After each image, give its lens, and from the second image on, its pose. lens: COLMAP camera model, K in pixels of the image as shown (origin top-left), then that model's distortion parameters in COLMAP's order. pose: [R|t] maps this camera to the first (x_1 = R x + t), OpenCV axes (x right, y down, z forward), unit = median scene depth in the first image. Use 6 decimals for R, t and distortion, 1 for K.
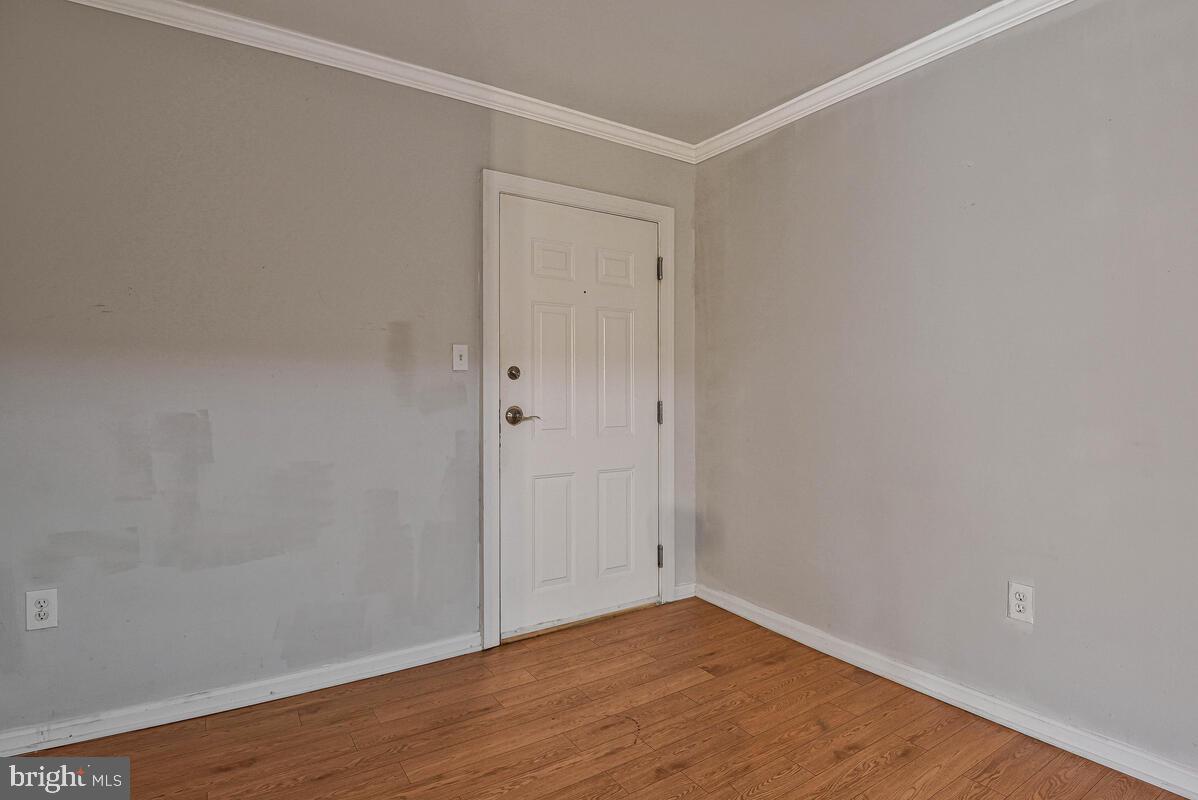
lens RADIAL K [[610.7, 0, 595.8], [0, 610.7, 396.4], [0, 0, 1]] dist [-0.018284, -0.006520]
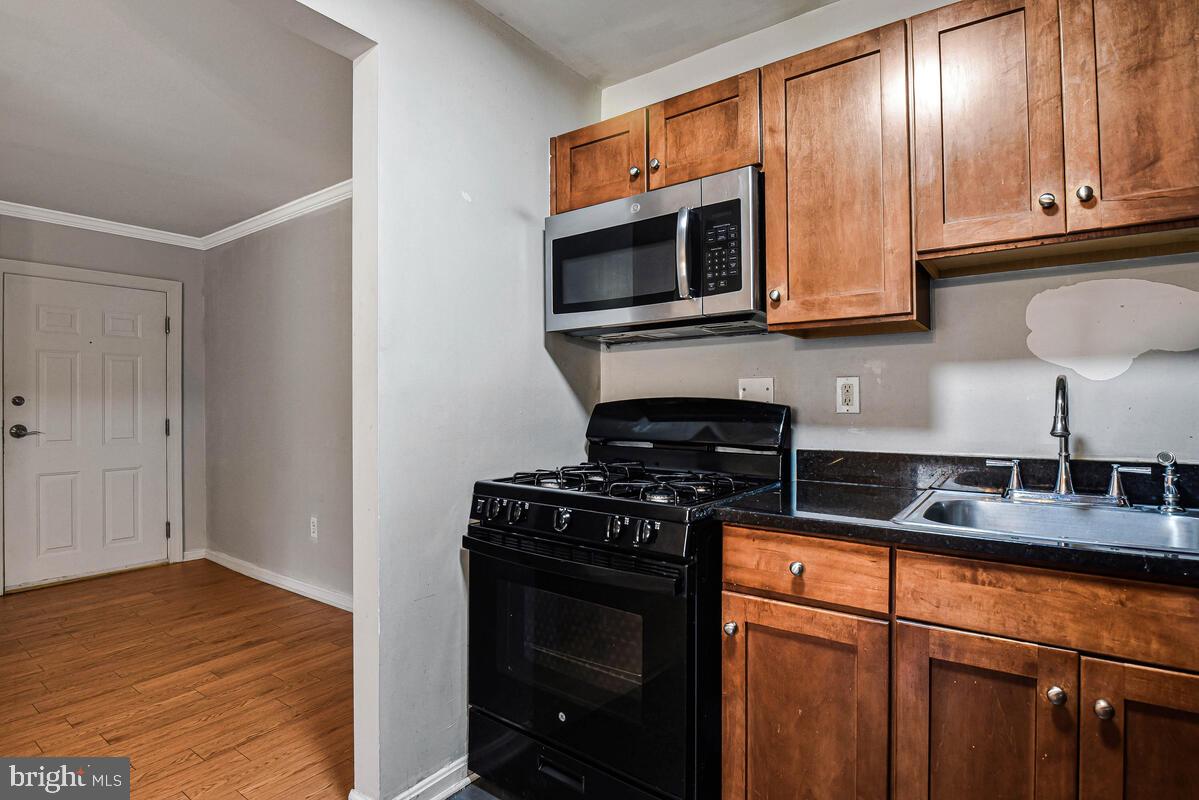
lens RADIAL K [[611.2, 0, 606.0], [0, 611.2, 396.8], [0, 0, 1]] dist [-0.018284, -0.006520]
pose [[0.933906, 0.000010, 0.357518, 0.710776], [0.008629, 0.999708, -0.022569, -0.011475], [-0.357414, 0.024162, 0.933633, -0.992073]]
